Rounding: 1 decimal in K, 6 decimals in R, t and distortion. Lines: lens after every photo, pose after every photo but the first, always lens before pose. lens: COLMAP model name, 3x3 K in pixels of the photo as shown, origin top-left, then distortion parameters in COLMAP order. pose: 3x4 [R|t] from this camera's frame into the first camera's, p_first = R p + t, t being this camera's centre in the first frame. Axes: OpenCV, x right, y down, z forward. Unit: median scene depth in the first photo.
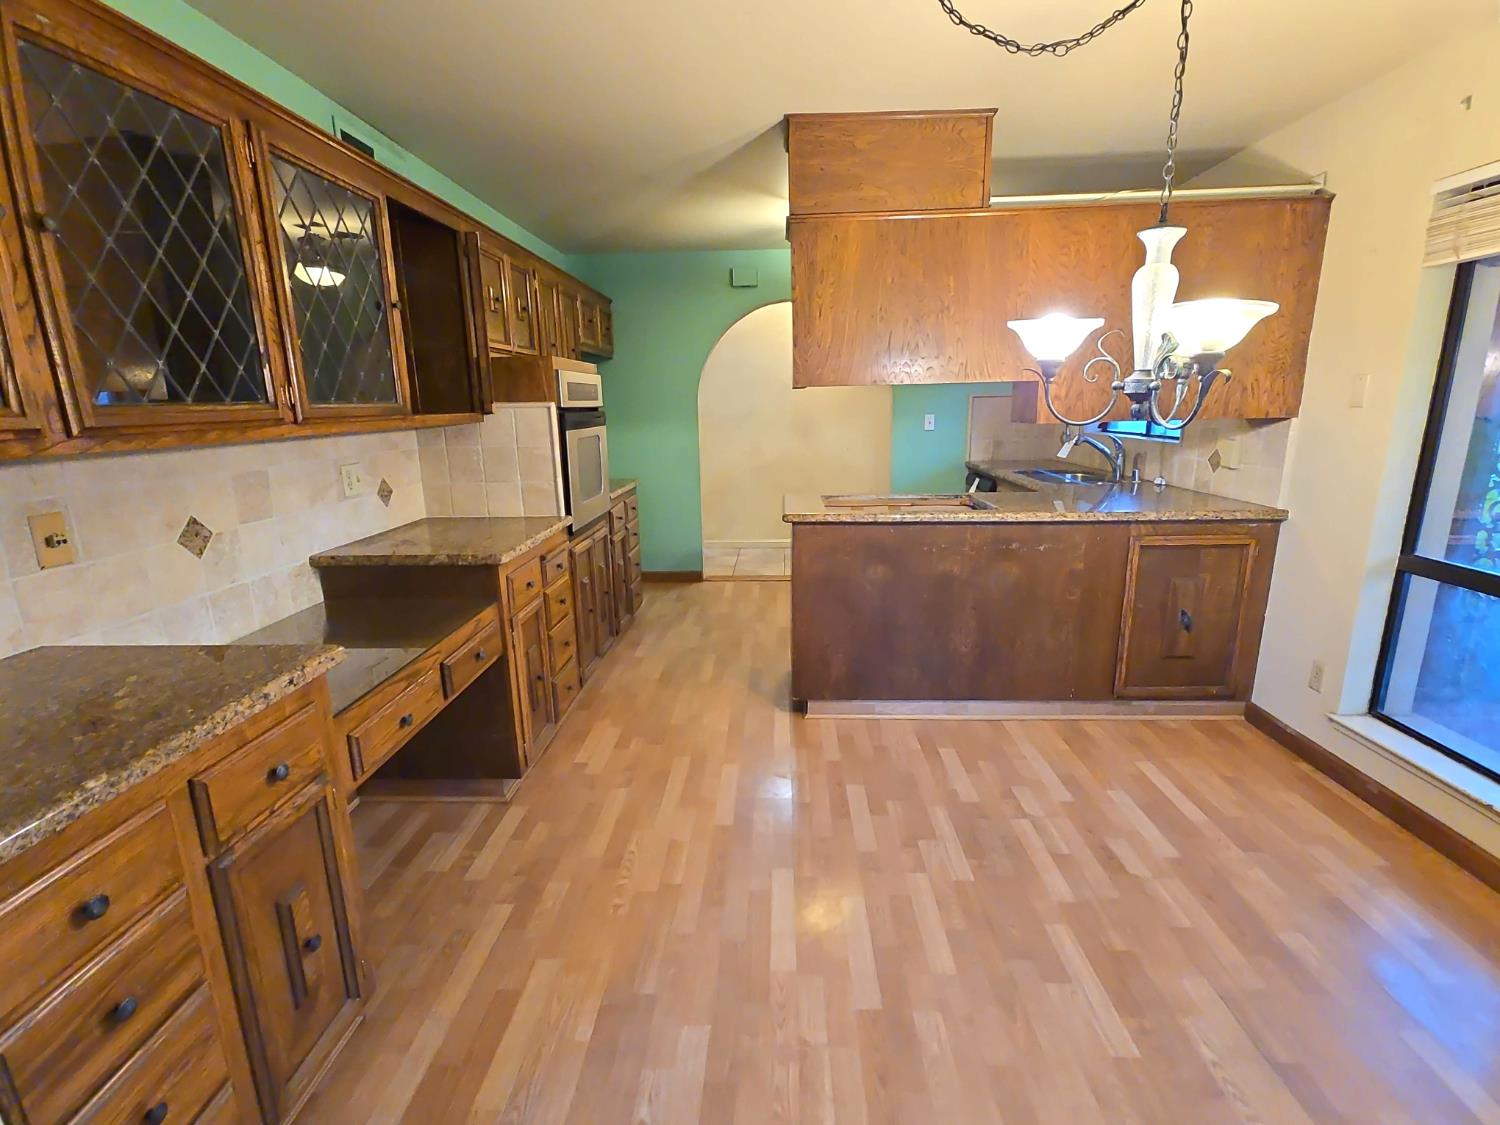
lens RADIAL K [[707.7, 0, 753.1], [0, 707.7, 569.3], [0, 0, 1]] dist [0.002027, -0.000303]
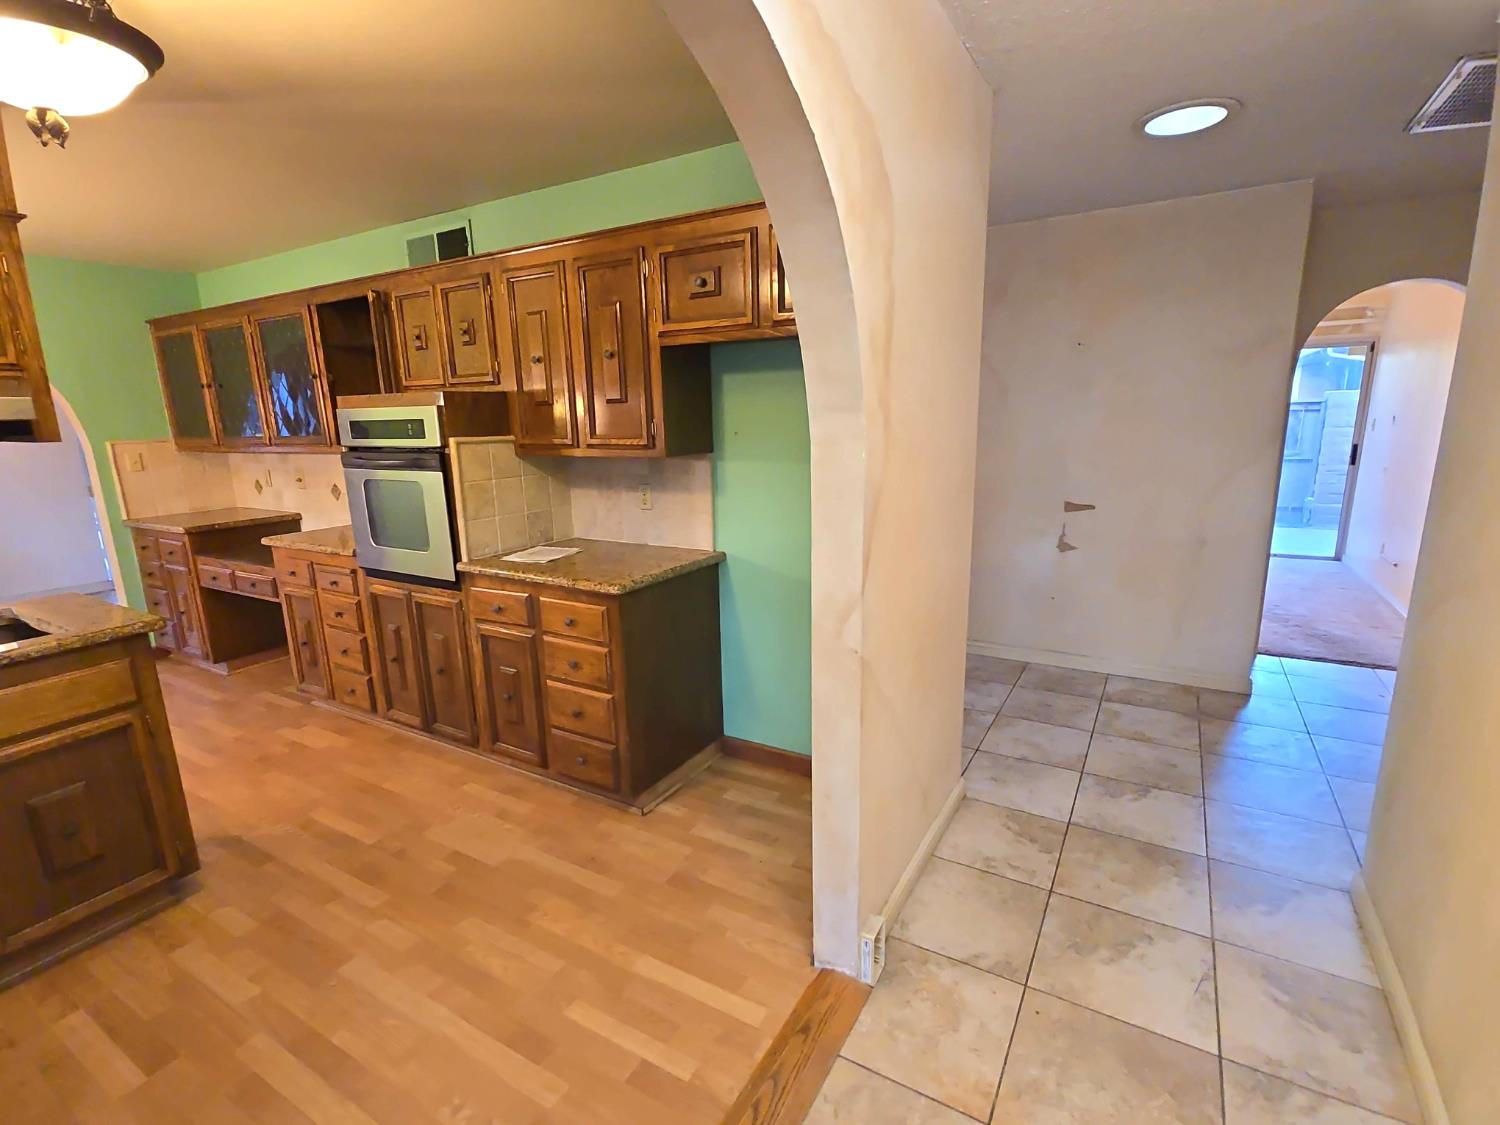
lens RADIAL K [[707.7, 0, 753.1], [0, 707.7, 569.3], [0, 0, 1]] dist [0.002027, -0.000303]
pose [[-0.471515, 0.218931, -0.854250, 0.440834], [-0.173669, 0.926670, 0.333350, -0.611235], [0.864588, 0.305537, -0.398917, 2.382692]]
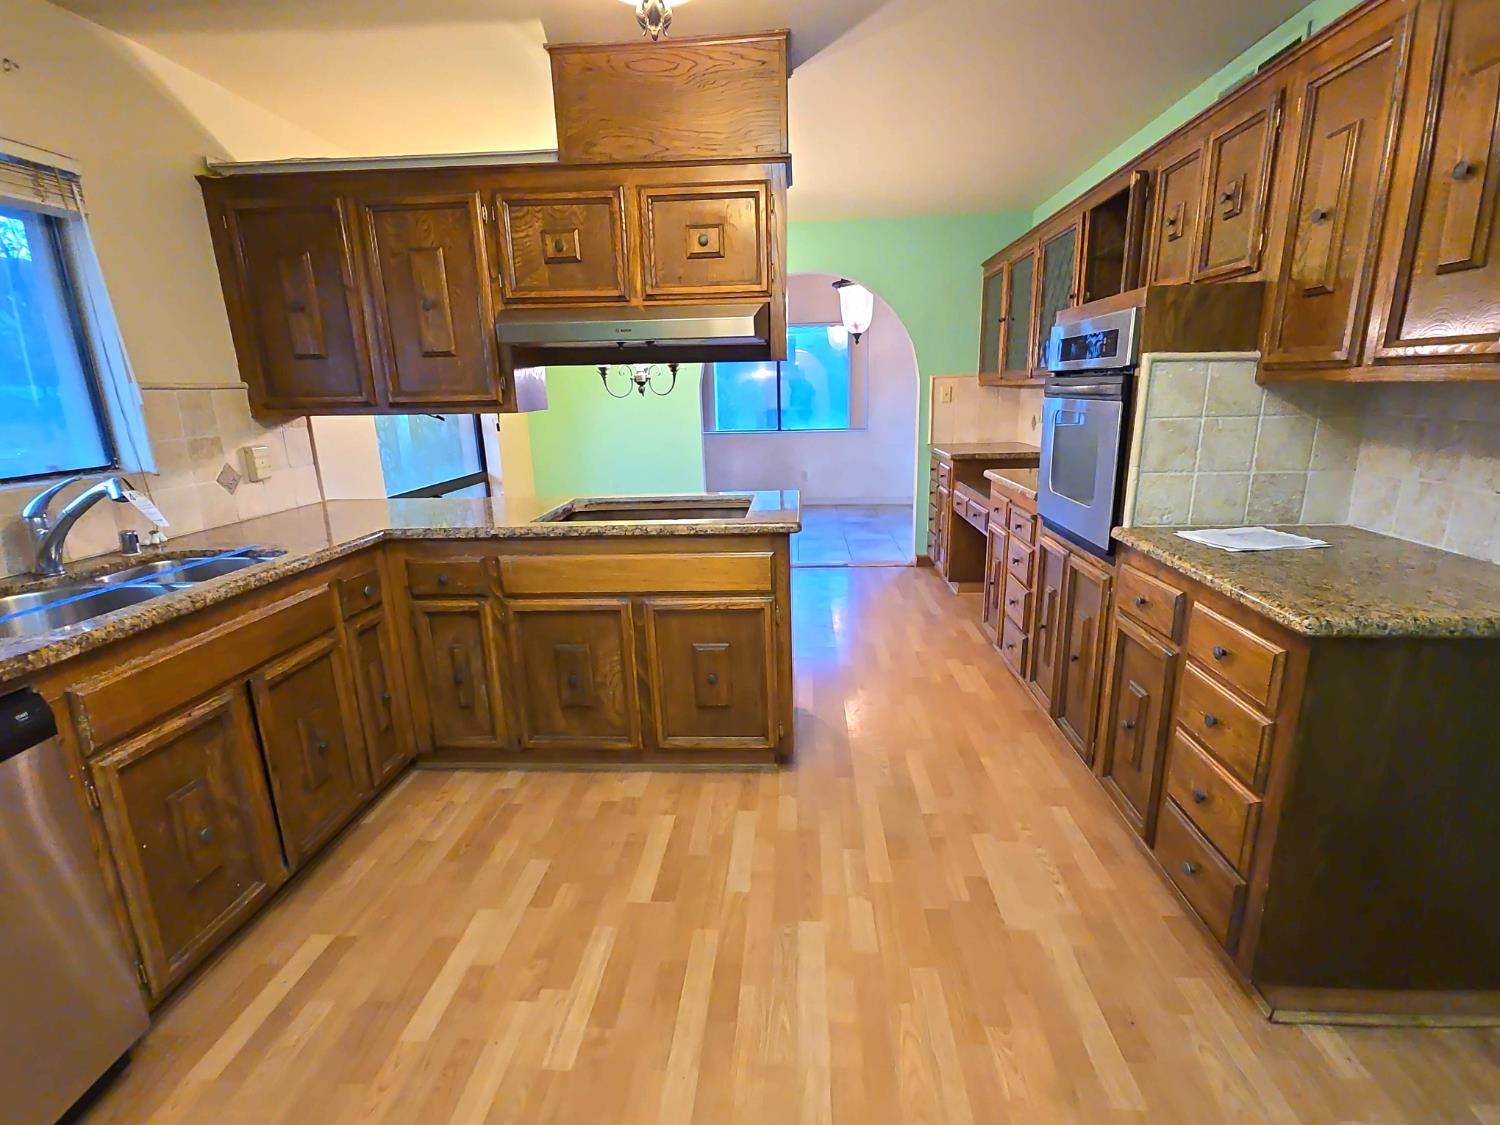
lens RADIAL K [[707.7, 0, 753.1], [0, 707.7, 569.3], [0, 0, 1]] dist [0.002027, -0.000303]
pose [[-0.998706, 0.037236, 0.034626, 0.092804], [0.049099, 0.883253, 0.466318, -0.528314], [-0.013219, 0.467415, -0.883939, 2.288031]]
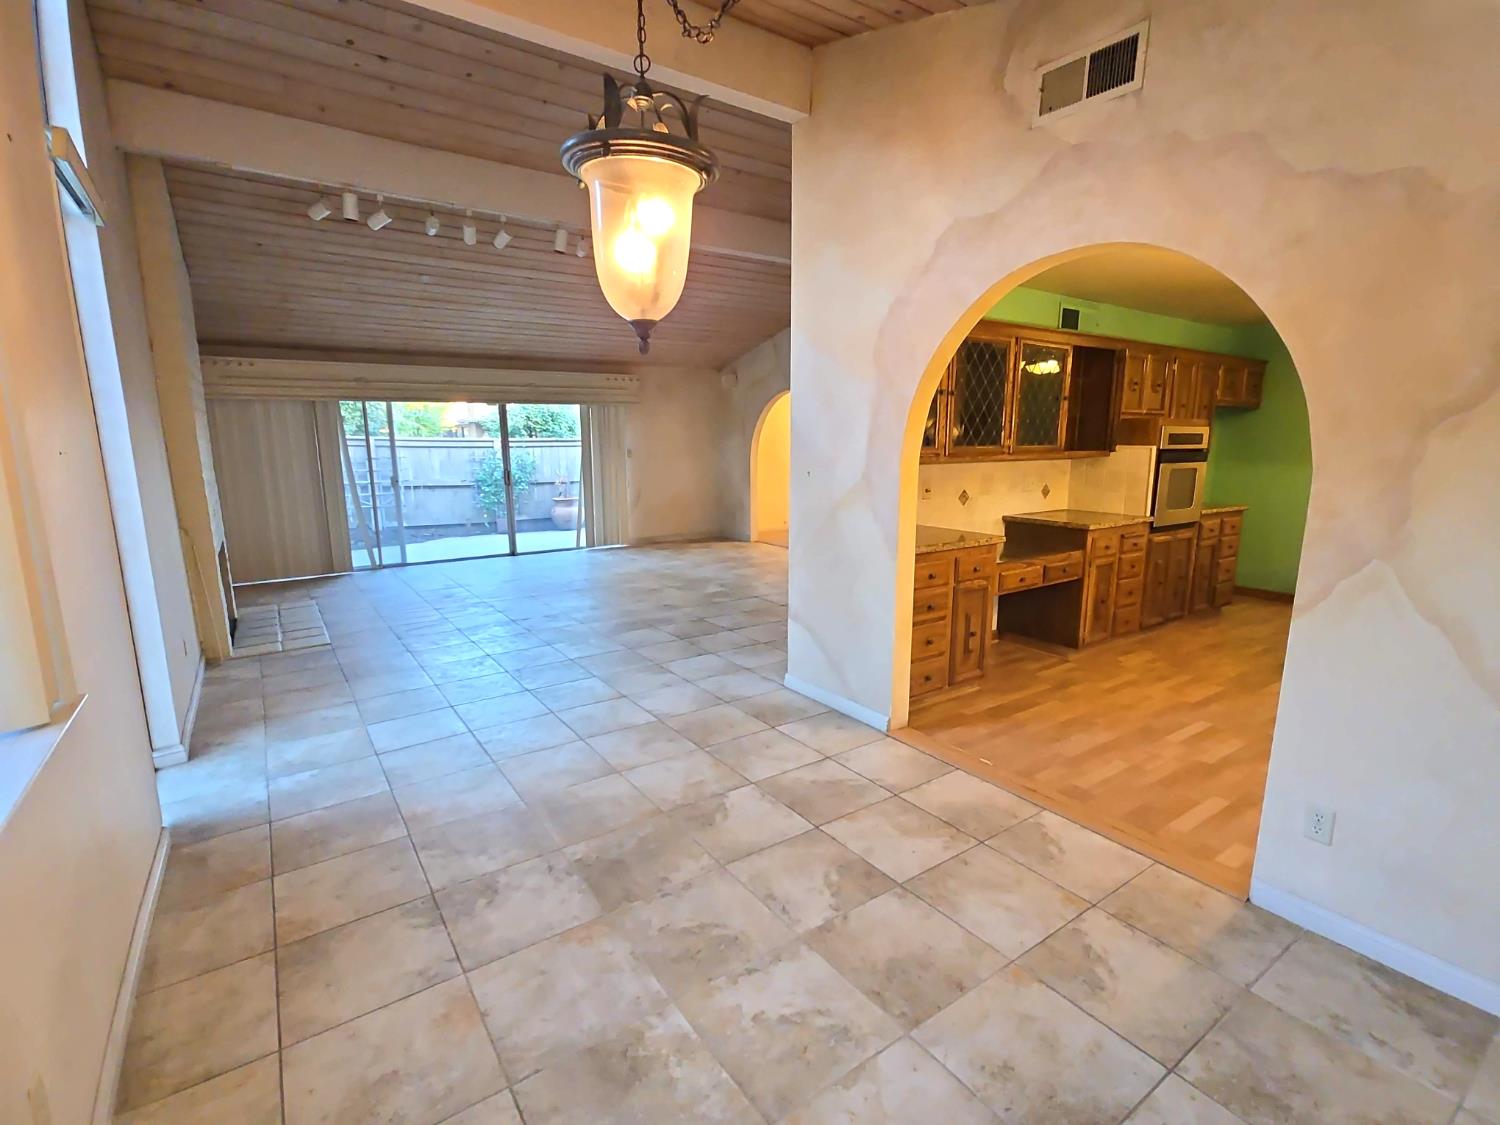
lens RADIAL K [[707.7, 0, 753.1], [0, 707.7, 569.3], [0, 0, 1]] dist [0.002027, -0.000303]
pose [[0.603820, 0.163633, -0.780145, 0.567028], [-0.195505, 0.979211, 0.054068, 0.160590], [0.772774, 0.119875, 0.623258, -0.828515]]
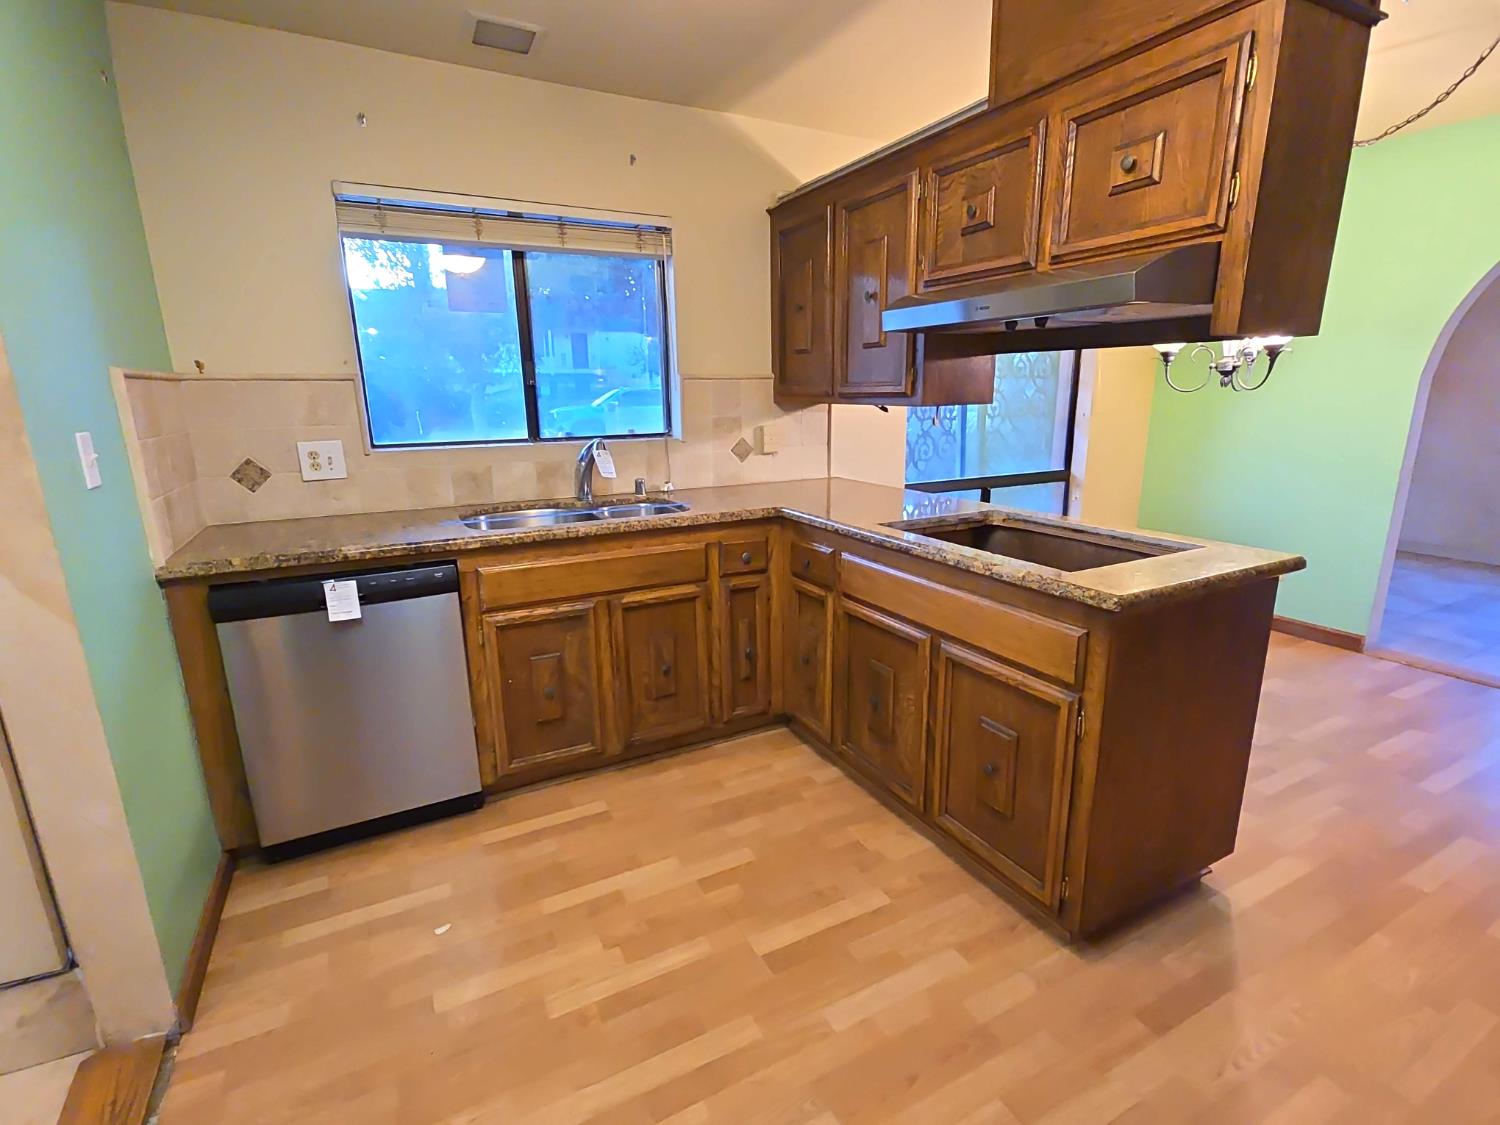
lens RADIAL K [[707.7, 0, 753.1], [0, 707.7, 569.3], [0, 0, 1]] dist [0.002027, -0.000303]
pose [[-0.499153, -0.186744, 0.846152, -0.267623], [0.221941, 0.916375, 0.333167, -0.431997], [-0.837609, 0.354097, -0.415965, 1.935805]]
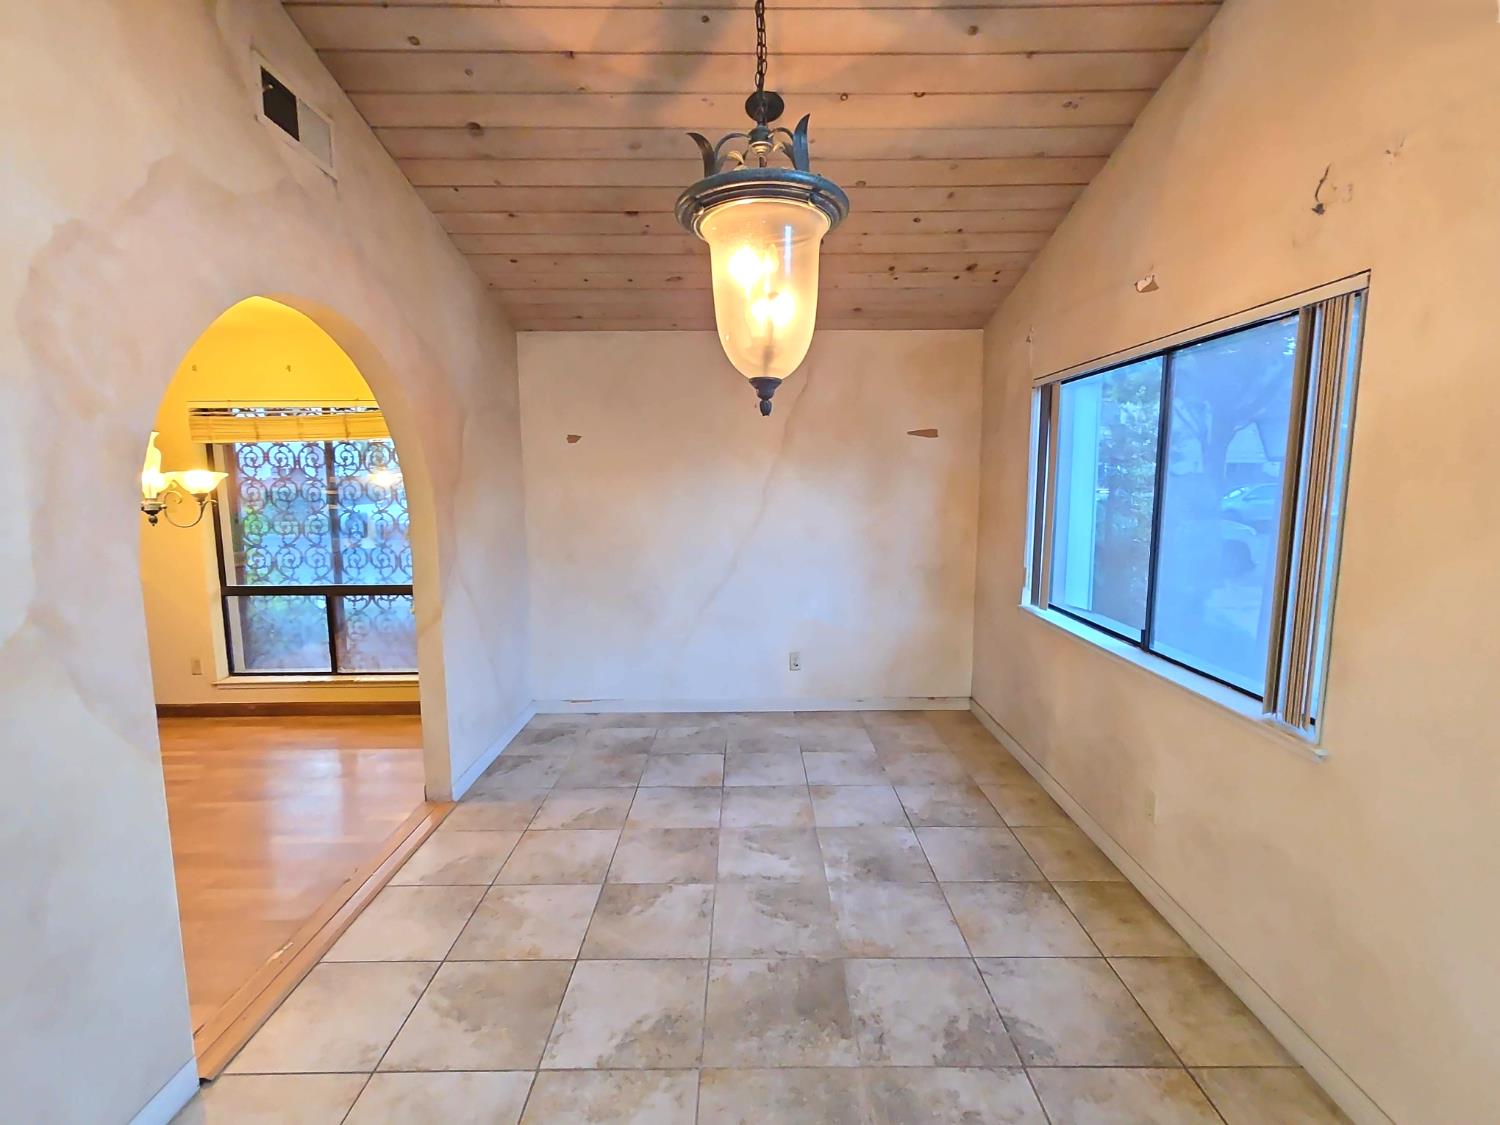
lens RADIAL K [[707.7, 0, 753.1], [0, 707.7, 569.3], [0, 0, 1]] dist [0.002027, -0.000303]
pose [[-0.047001, -0.109016, 0.992928, -1.023692], [0.235993, 0.964675, 0.117085, 0.045808], [-0.970617, 0.239828, -0.019614, -0.354217]]
